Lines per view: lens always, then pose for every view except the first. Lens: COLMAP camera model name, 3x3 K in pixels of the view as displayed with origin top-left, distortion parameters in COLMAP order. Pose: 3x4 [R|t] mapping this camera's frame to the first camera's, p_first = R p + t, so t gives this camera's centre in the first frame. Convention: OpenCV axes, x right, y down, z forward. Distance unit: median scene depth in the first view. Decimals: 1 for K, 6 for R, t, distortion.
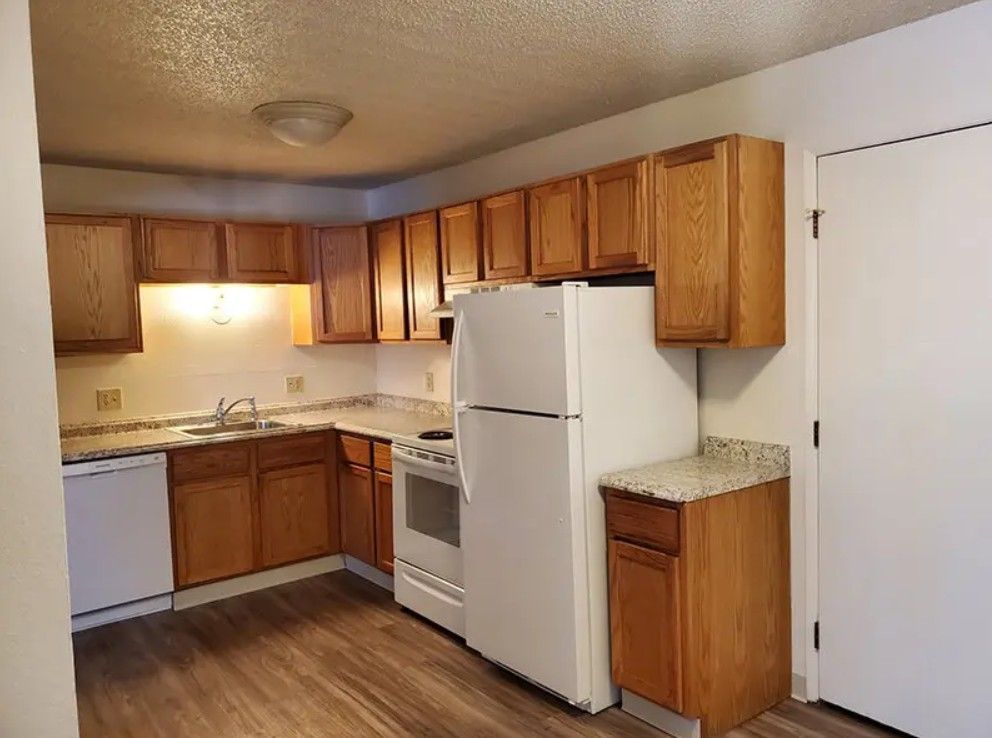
lens RADIAL K [[771.7, 0, 496.2], [0, 771.7, 366.9], [0, 0, 1]] dist [0.043610, -0.001888]
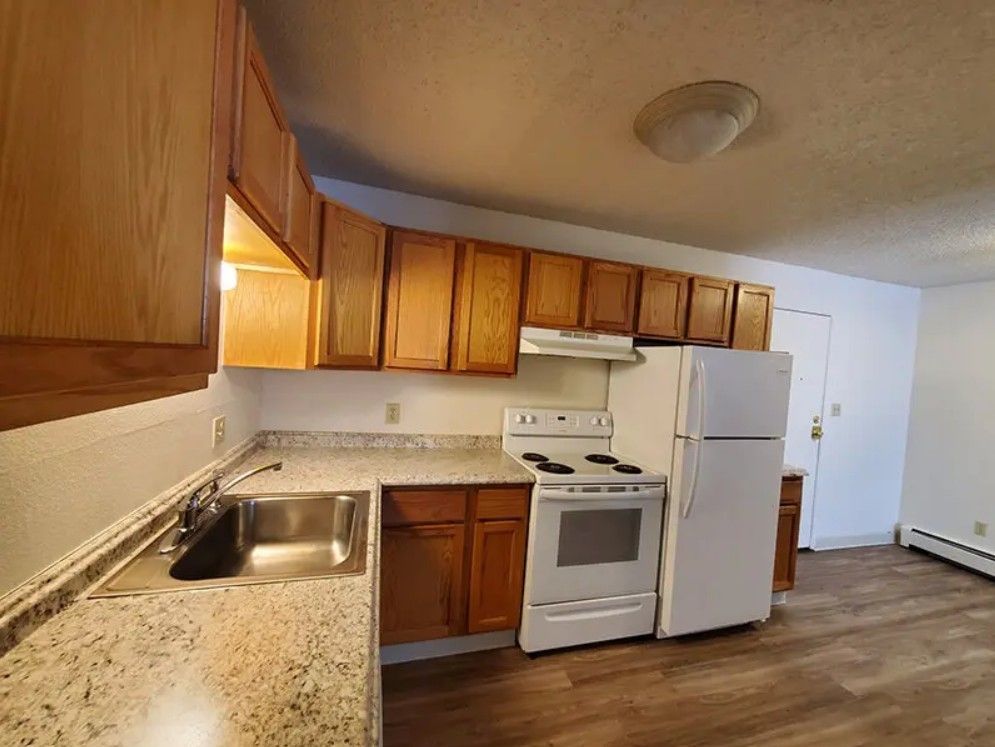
lens RADIAL K [[401.2, 0, 499.3], [0, 401.2, 376.7], [0, 0, 1]] dist [0.001868, 0.000348]
pose [[0.349833, 0.021934, 0.936555, -0.602196], [-0.020858, 0.999660, -0.015621, -0.024599], [-0.936580, -0.014069, 0.350172, 0.859736]]
